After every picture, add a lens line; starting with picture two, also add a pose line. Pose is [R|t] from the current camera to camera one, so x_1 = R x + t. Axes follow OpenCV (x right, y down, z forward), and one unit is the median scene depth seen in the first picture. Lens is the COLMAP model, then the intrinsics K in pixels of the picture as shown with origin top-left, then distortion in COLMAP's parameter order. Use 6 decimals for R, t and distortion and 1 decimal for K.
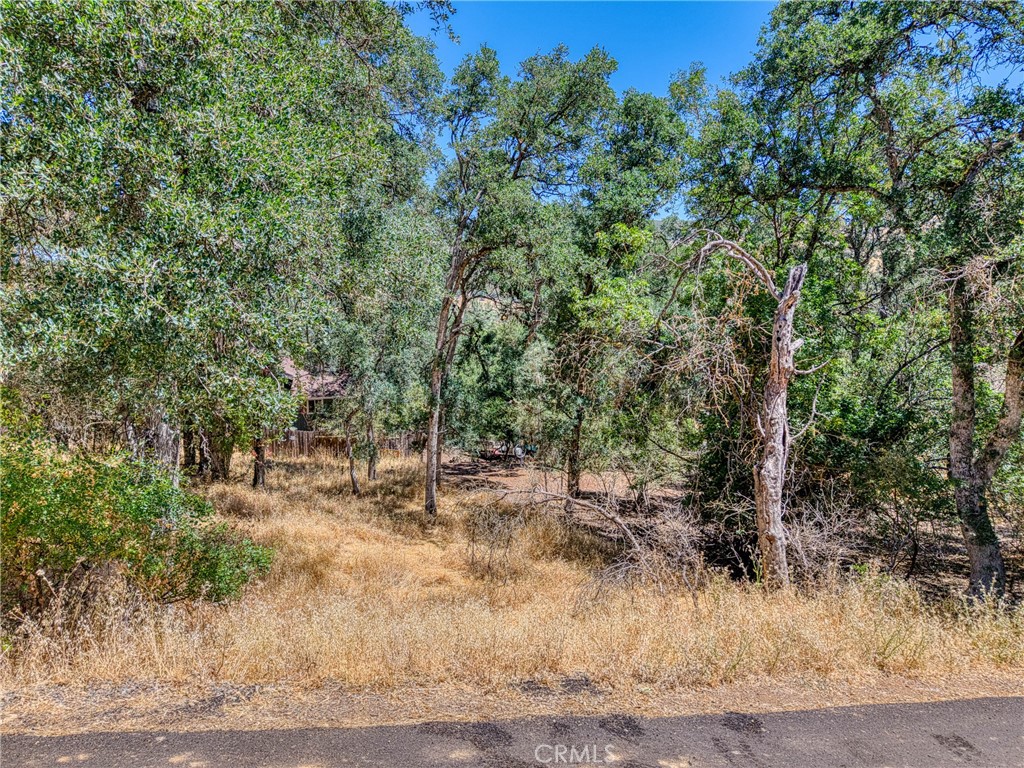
lens RADIAL K [[683.2, 0, 512.9], [0, 683.2, 384.1], [0, 0, 1]] dist [-0.001556, -0.000257]
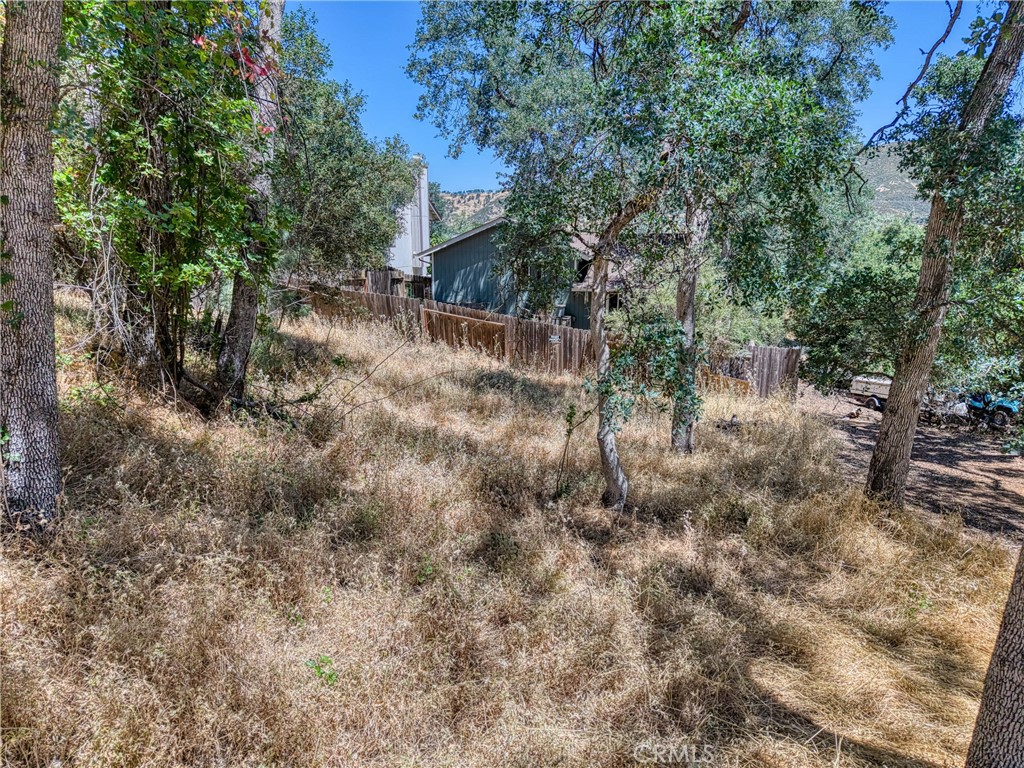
lens RADIAL K [[683.2, 0, 515.8], [0, 683.2, 385.2], [0, 0, 1]] dist [-0.001556, -0.000257]
pose [[0.886351, 0.114566, -0.448616, -0.270385], [-0.066459, 0.990351, 0.121607, 0.144288], [0.458219, -0.077972, 0.885413, 1.385494]]
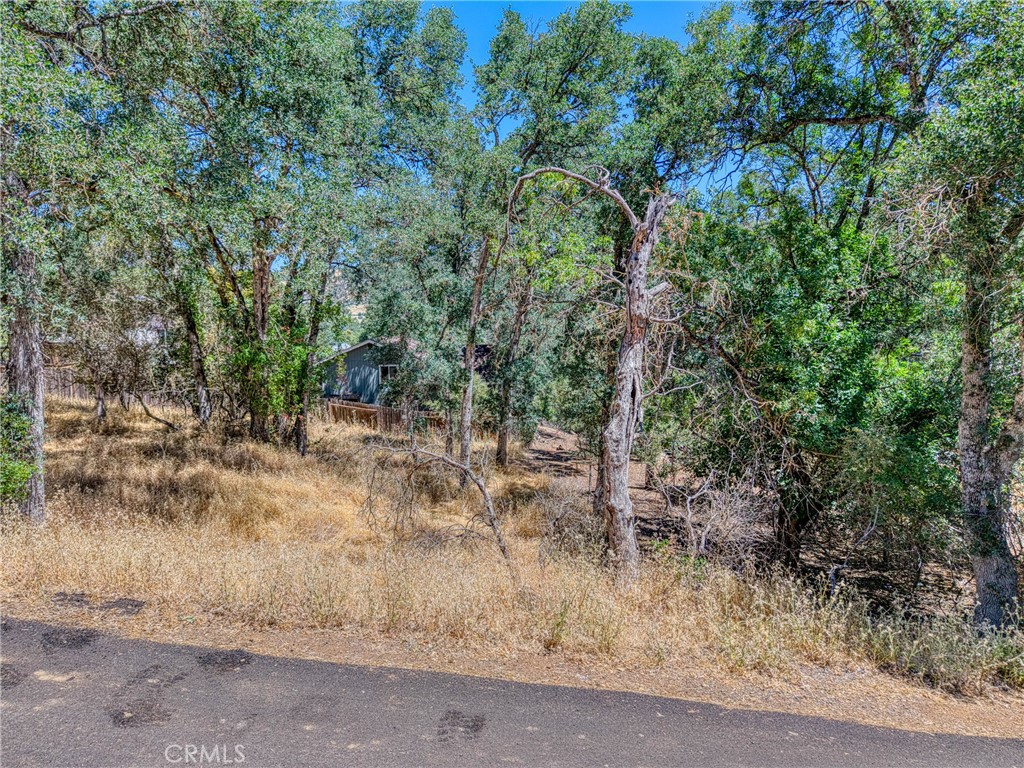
lens RADIAL K [[683.2, 0, 511.4], [0, 683.2, 384.5], [0, 0, 1]] dist [-0.001556, -0.000257]
pose [[0.959672, 0.028438, -0.279680, 0.372485], [-0.027428, 0.999595, 0.007525, 0.047355], [0.279781, 0.000450, 0.960064, 0.095149]]
